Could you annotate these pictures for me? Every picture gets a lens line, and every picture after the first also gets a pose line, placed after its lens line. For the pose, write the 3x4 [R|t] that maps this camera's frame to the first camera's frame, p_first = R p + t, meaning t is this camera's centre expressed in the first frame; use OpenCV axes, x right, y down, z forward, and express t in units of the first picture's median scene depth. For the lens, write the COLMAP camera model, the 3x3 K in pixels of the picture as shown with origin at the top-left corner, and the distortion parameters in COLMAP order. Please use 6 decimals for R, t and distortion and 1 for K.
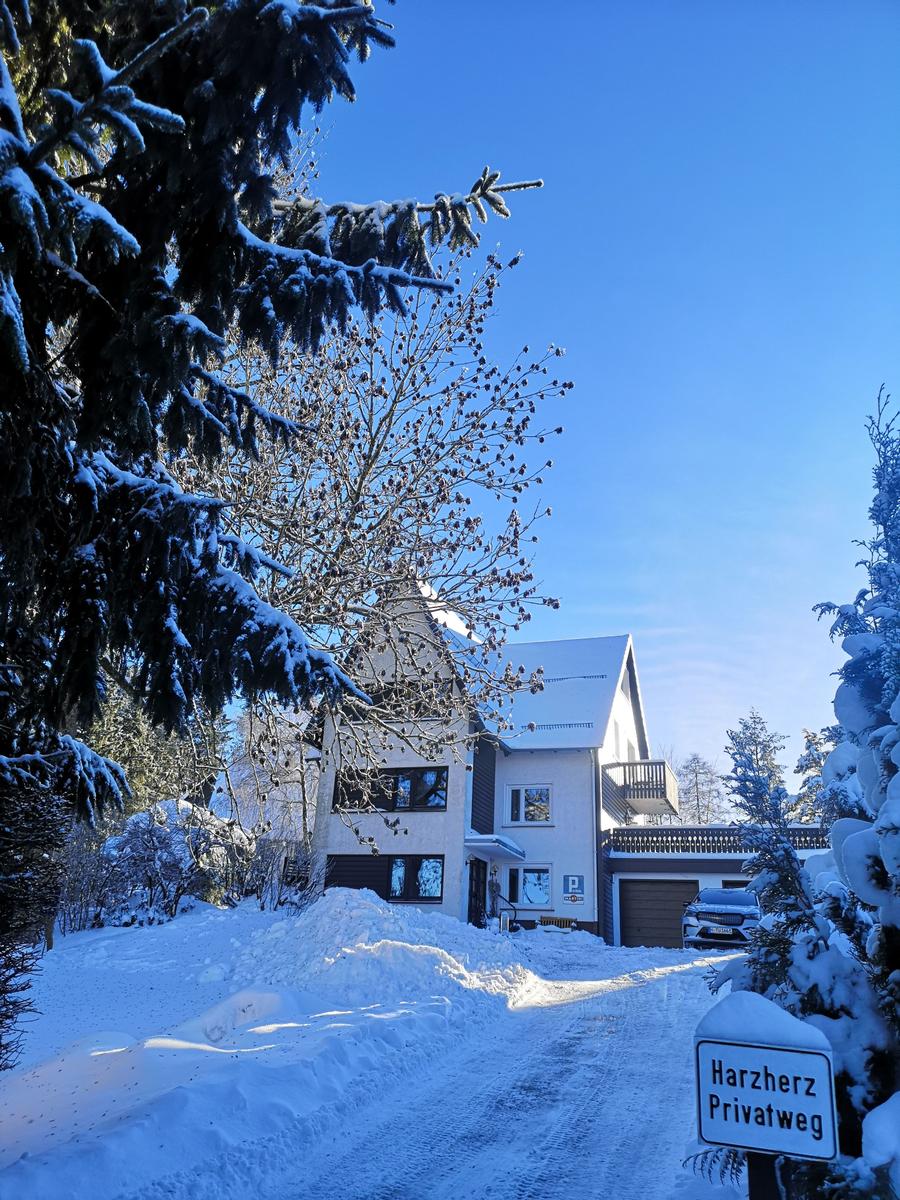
lens RADIAL K [[905.5, 0, 450.0], [0, 905.5, 600.0], [0, 0, 1]] dist [0.072308, -0.070228]
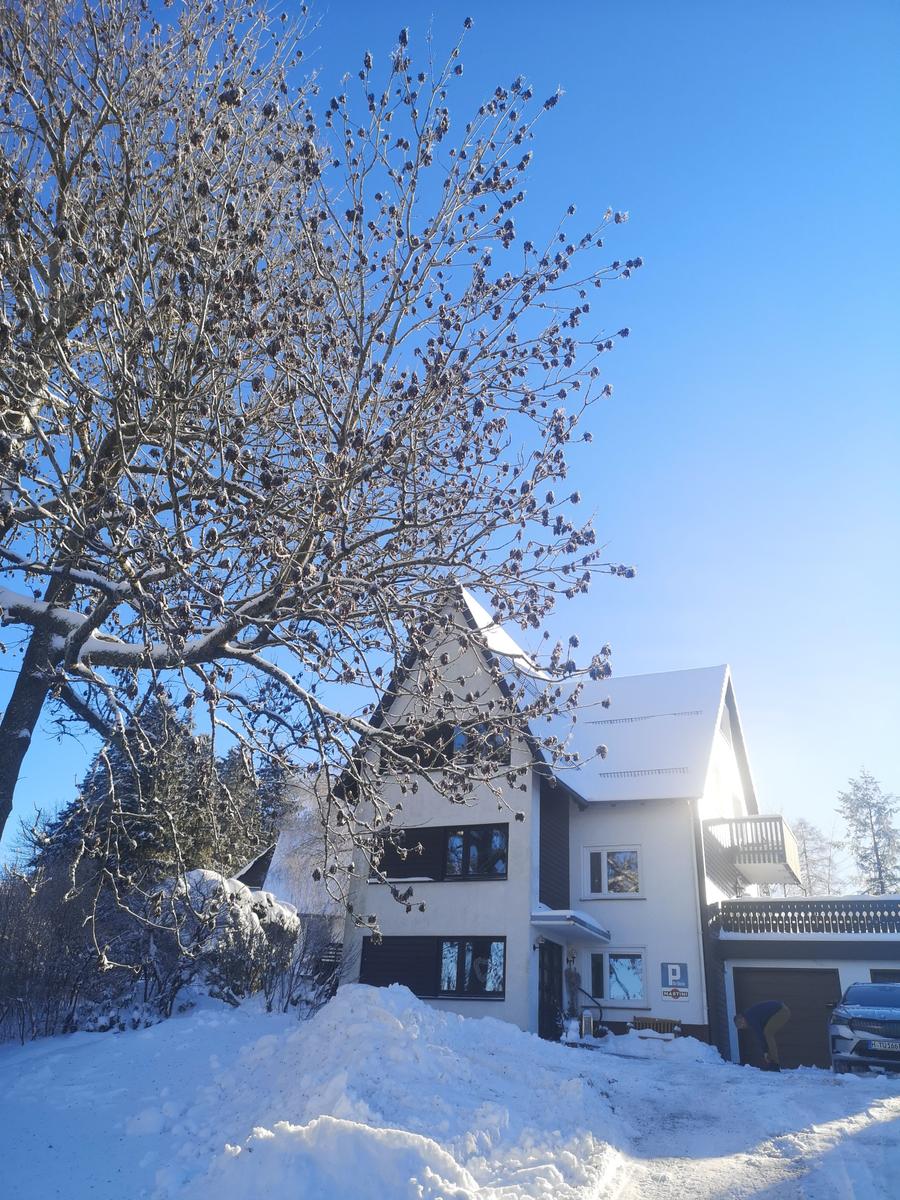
lens RADIAL K [[905.5, 0, 450.0], [0, 905.5, 600.0], [0, 0, 1]] dist [0.072308, -0.070228]
pose [[0.995579, -0.035273, -0.087059, 0.024039], [0.028737, 0.996753, -0.075218, 0.045312], [0.089429, 0.072383, 0.993360, 0.180262]]
